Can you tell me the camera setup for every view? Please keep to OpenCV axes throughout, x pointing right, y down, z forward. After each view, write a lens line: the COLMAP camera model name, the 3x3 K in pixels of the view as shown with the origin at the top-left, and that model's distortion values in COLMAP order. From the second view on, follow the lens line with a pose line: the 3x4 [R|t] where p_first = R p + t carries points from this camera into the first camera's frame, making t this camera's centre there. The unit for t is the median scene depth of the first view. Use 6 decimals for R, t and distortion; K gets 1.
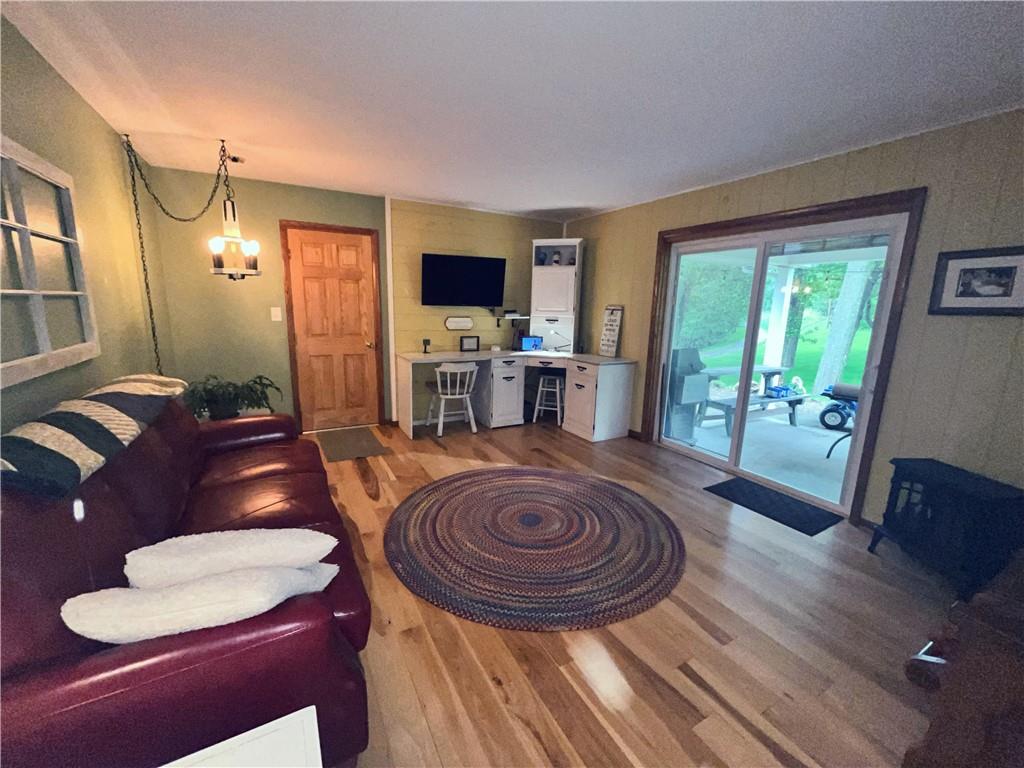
lens RADIAL K [[414.4, 0, 513.3], [0, 414.4, 383.8], [0, 0, 1]] dist [-0.002601, -0.000598]
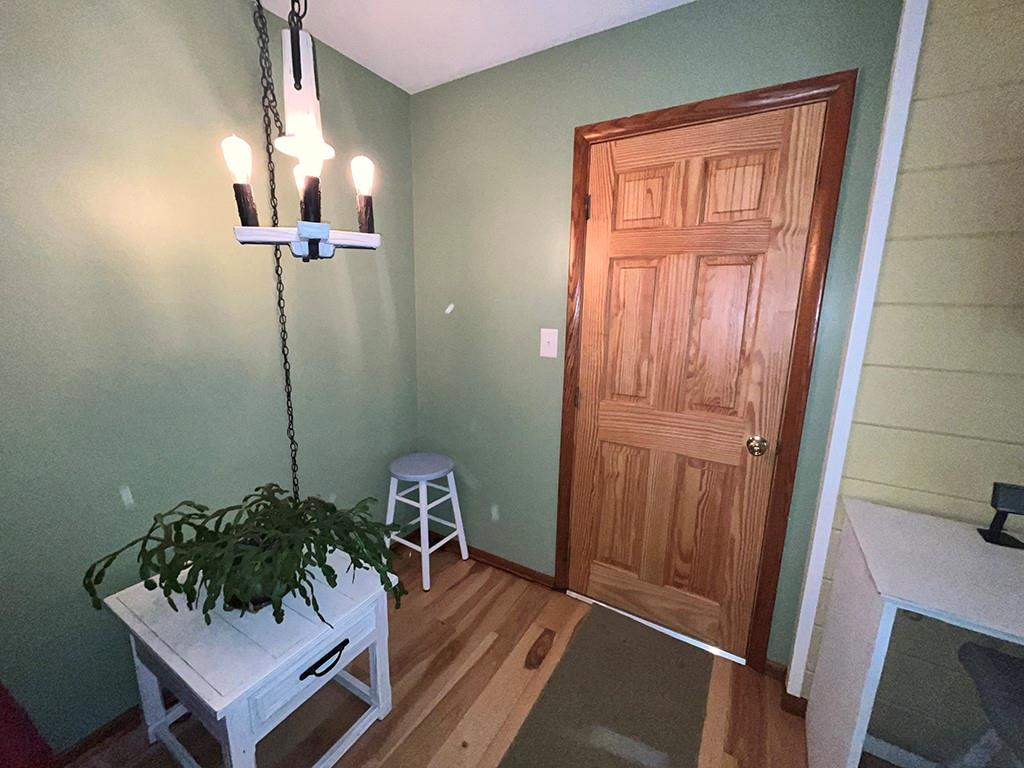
lens RADIAL K [[414.4, 0, 506.4], [0, 414.4, 381.3], [0, 0, 1]] dist [-0.002601, -0.000598]
pose [[0.503107, 0.145343, -0.851915, -0.155555], [-0.171403, 0.982956, 0.066475, -0.122407], [0.847056, 0.112576, 0.519444, 0.595586]]
